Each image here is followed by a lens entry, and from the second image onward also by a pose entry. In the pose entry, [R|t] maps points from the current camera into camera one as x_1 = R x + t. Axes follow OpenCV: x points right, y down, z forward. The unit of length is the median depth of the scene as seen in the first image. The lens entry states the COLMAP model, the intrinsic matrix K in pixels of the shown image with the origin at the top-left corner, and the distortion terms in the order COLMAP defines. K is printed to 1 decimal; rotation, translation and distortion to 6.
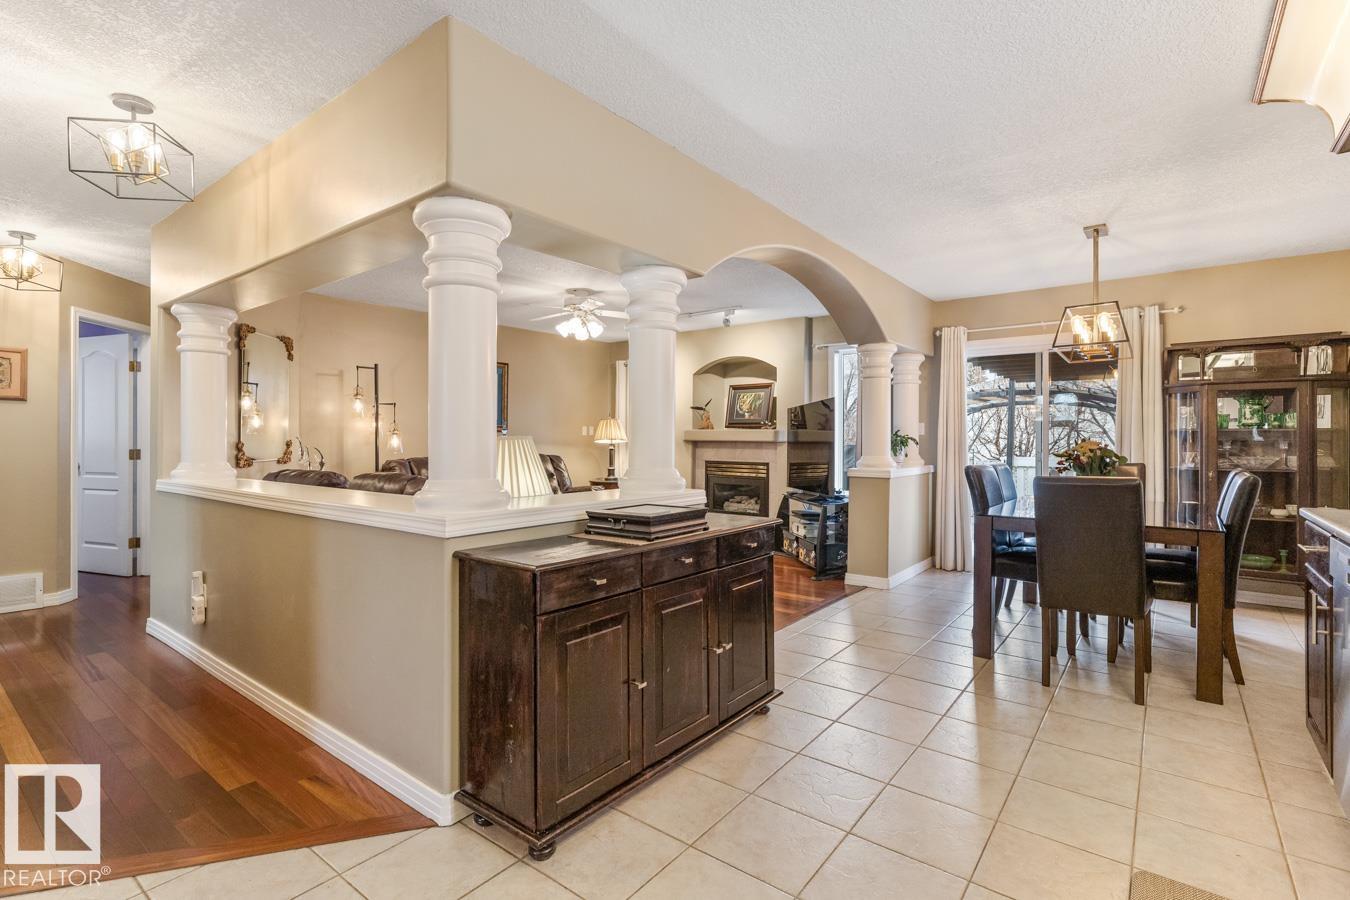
lens RADIAL K [[628.6, 0, 675.0], [0, 628.6, 450.0], [0, 0, 1]] dist [-0.003466, -0.000591]
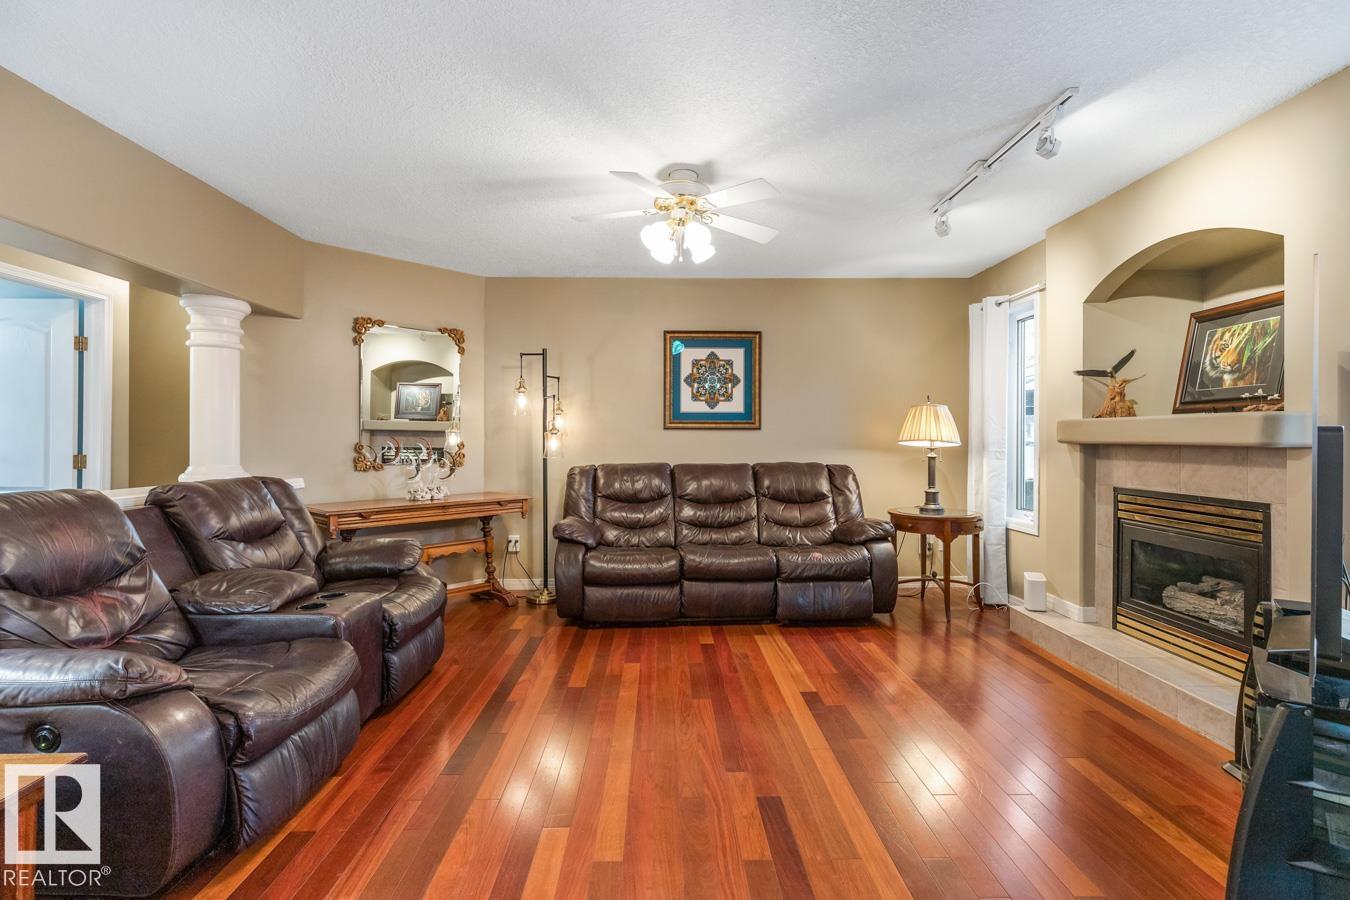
lens RADIAL K [[622.2, 0, 672.9], [0, 622.2, 445.5], [0, 0, 1]] dist [0.002035, 0.000672]
pose [[0.633748, 0.004435, -0.773527, 0.201991], [-0.011771, 0.999923, -0.003911, -0.007863], [0.773450, 0.011583, 0.633752, 0.484656]]
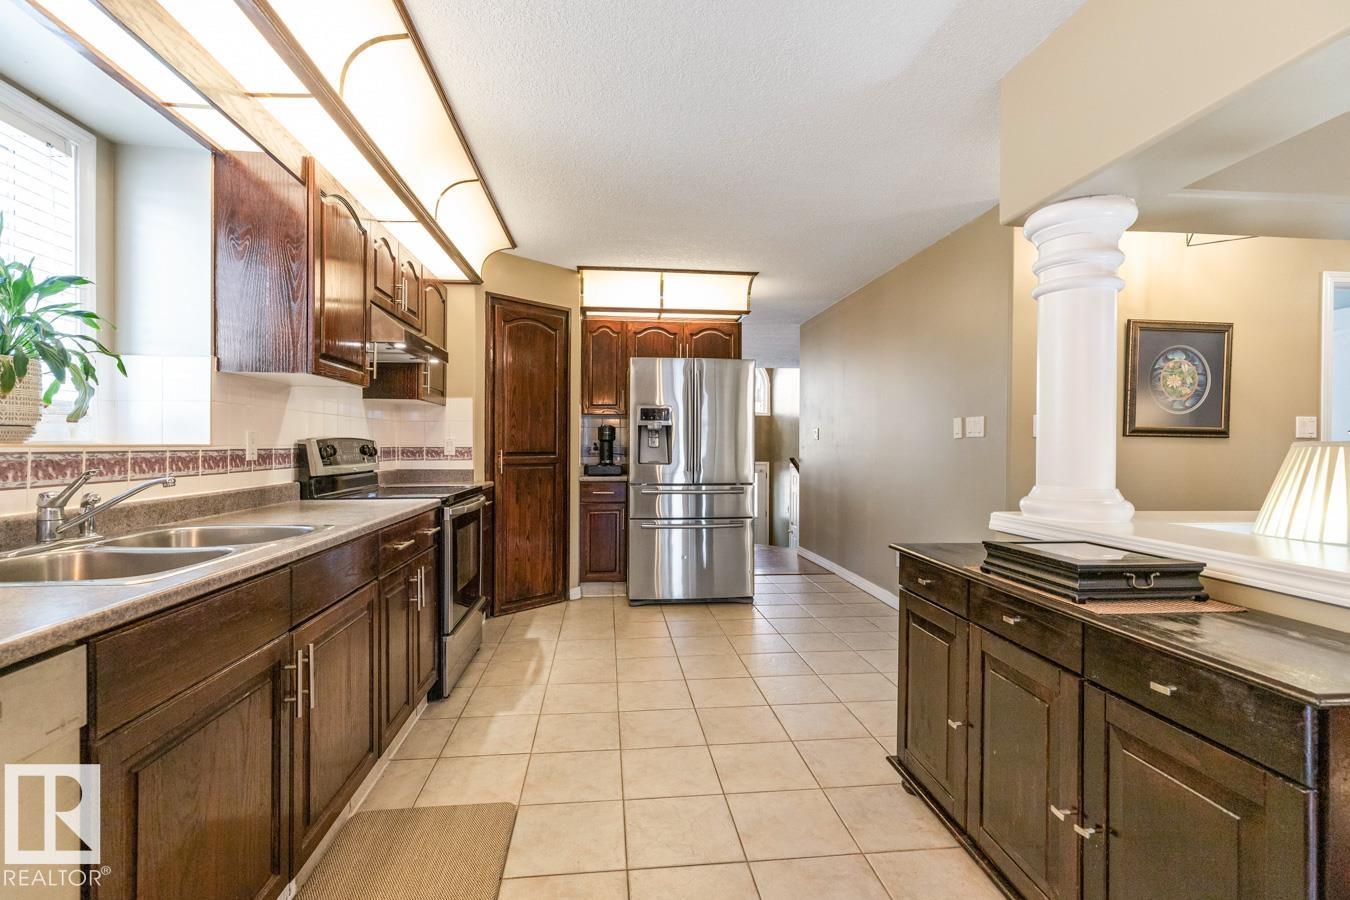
lens RADIAL K [[622.2, 0, 672.9], [0, 622.2, 445.5], [0, 0, 1]] dist [0.002035, 0.000672]
pose [[-0.717643, -0.003316, -0.696404, 0.231514], [-0.016321, 0.999794, 0.012058, -0.006185], [0.696220, 0.020019, -0.717549, 0.369462]]
